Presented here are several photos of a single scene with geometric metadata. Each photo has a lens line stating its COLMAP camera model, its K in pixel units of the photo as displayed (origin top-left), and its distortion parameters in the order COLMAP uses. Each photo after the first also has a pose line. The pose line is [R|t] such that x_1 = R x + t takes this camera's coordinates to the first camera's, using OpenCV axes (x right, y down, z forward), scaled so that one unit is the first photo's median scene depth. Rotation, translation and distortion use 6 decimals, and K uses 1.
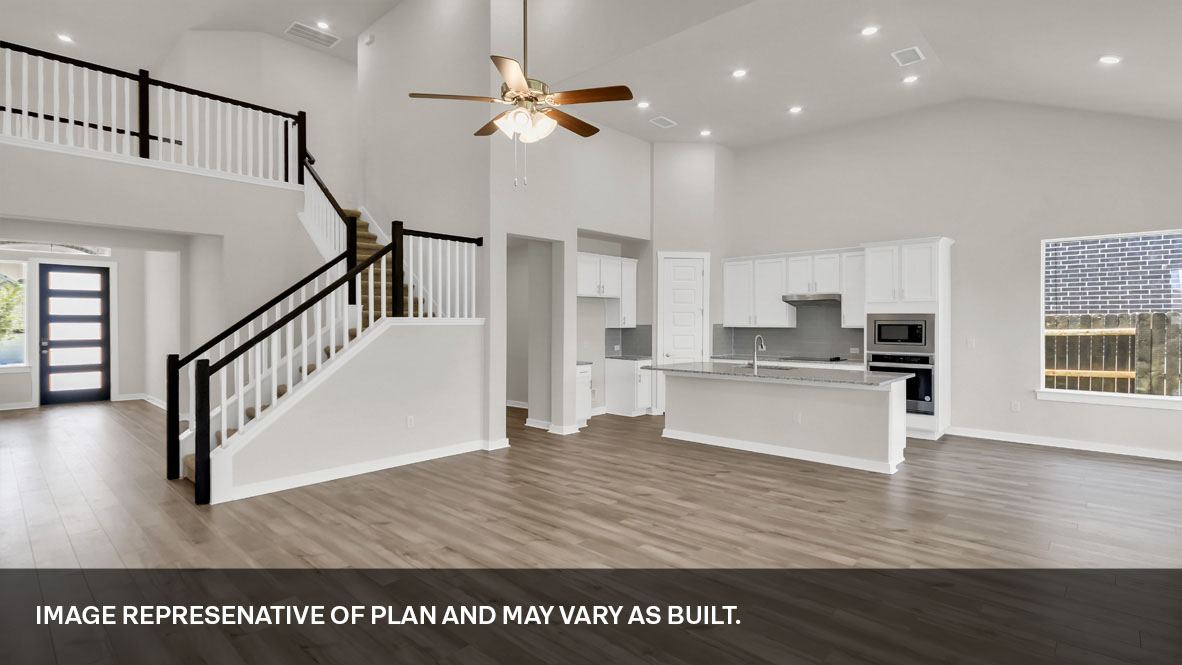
lens RADIAL K [[561.6, 0, 603.5], [0, 561.6, 320.0], [0, 0, 1]] dist [0.008061, 0.000917]
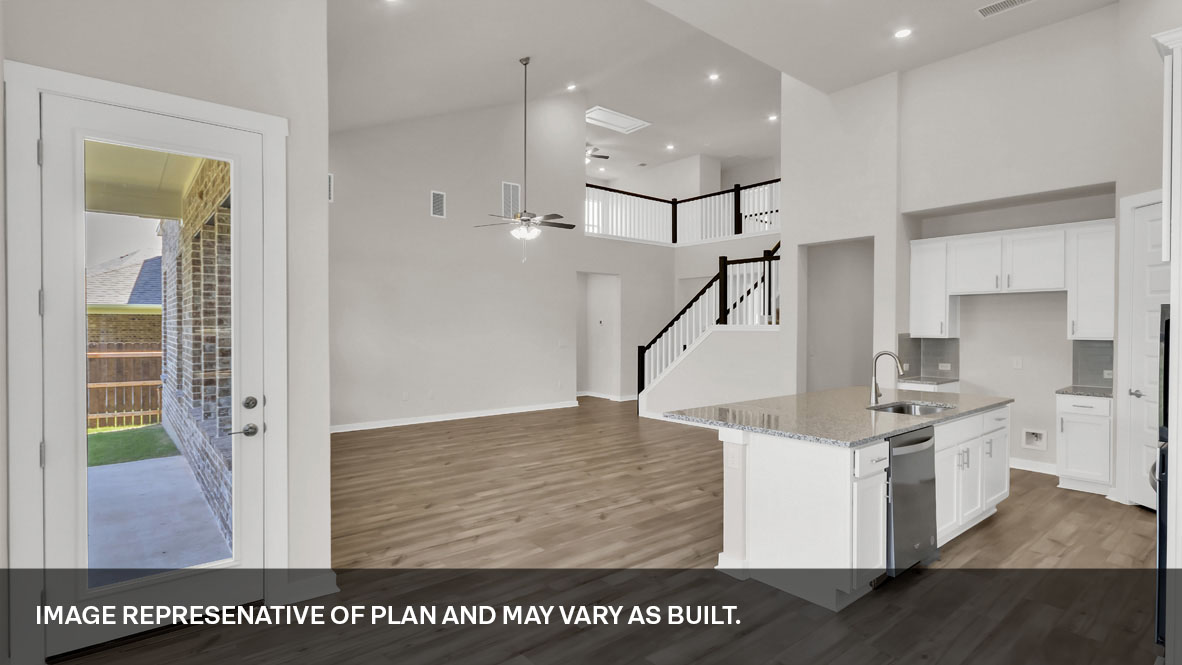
lens RADIAL K [[561.6, 0, 588.5], [0, 561.6, 330.1], [0, 0, 1]] dist [0.008061, 0.000917]
pose [[-0.148837, 0.005816, -0.988845, 1.208412], [-0.000852, 0.999982, 0.006009, 0.000048], [0.988861, 0.001736, -0.148829, 0.992036]]
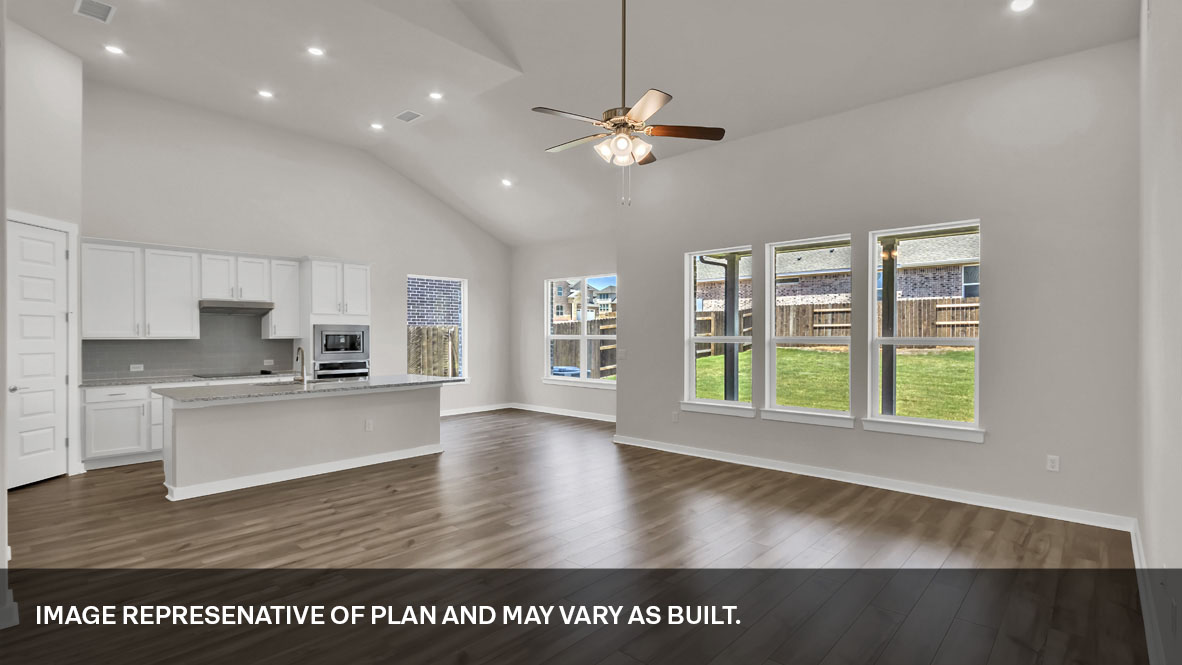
lens RADIAL K [[561.6, 0, 600.4], [0, 561.6, 338.9], [0, 0, 1]] dist [0.008061, 0.000917]
pose [[-0.011214, -0.006871, 0.999914, -0.795584], [-0.002043, 0.999974, 0.006849, 0.009688], [-0.999935, -0.001966, -0.011228, 0.684487]]
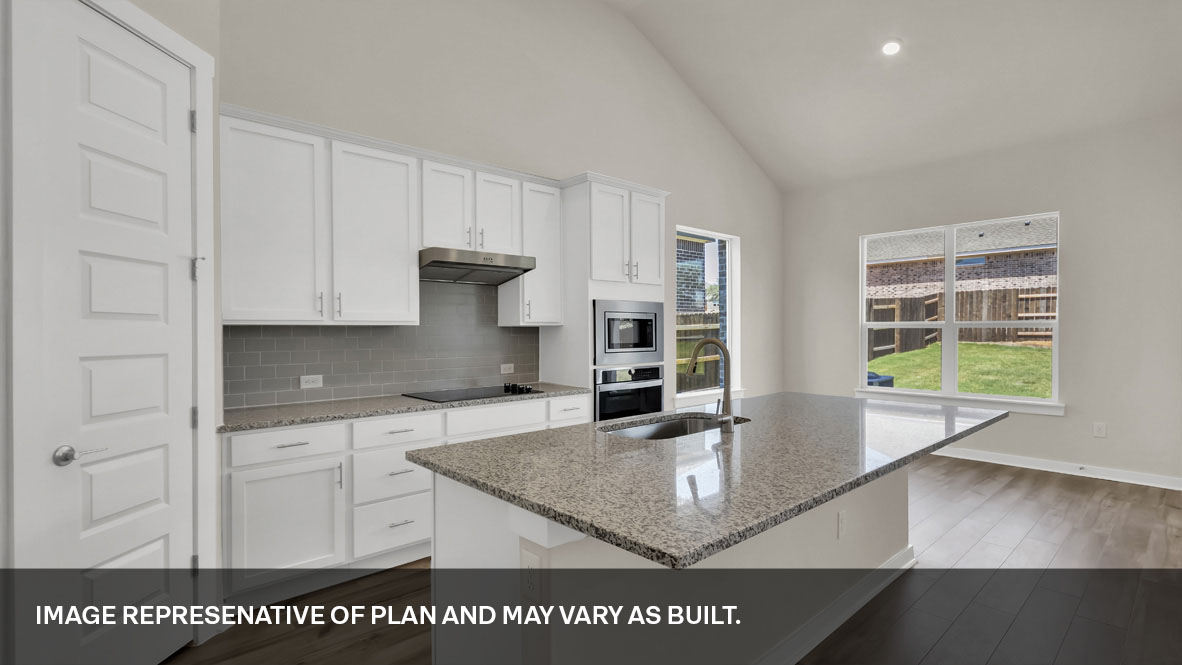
lens RADIAL K [[561.6, 0, 597.8], [0, 561.6, 337.3], [0, 0, 1]] dist [0.008061, 0.000917]
pose [[0.101402, -0.010713, 0.994788, -0.123702], [0.002964, 0.999941, 0.010466, 0.028656], [-0.994841, 0.001887, 0.101427, 1.319778]]
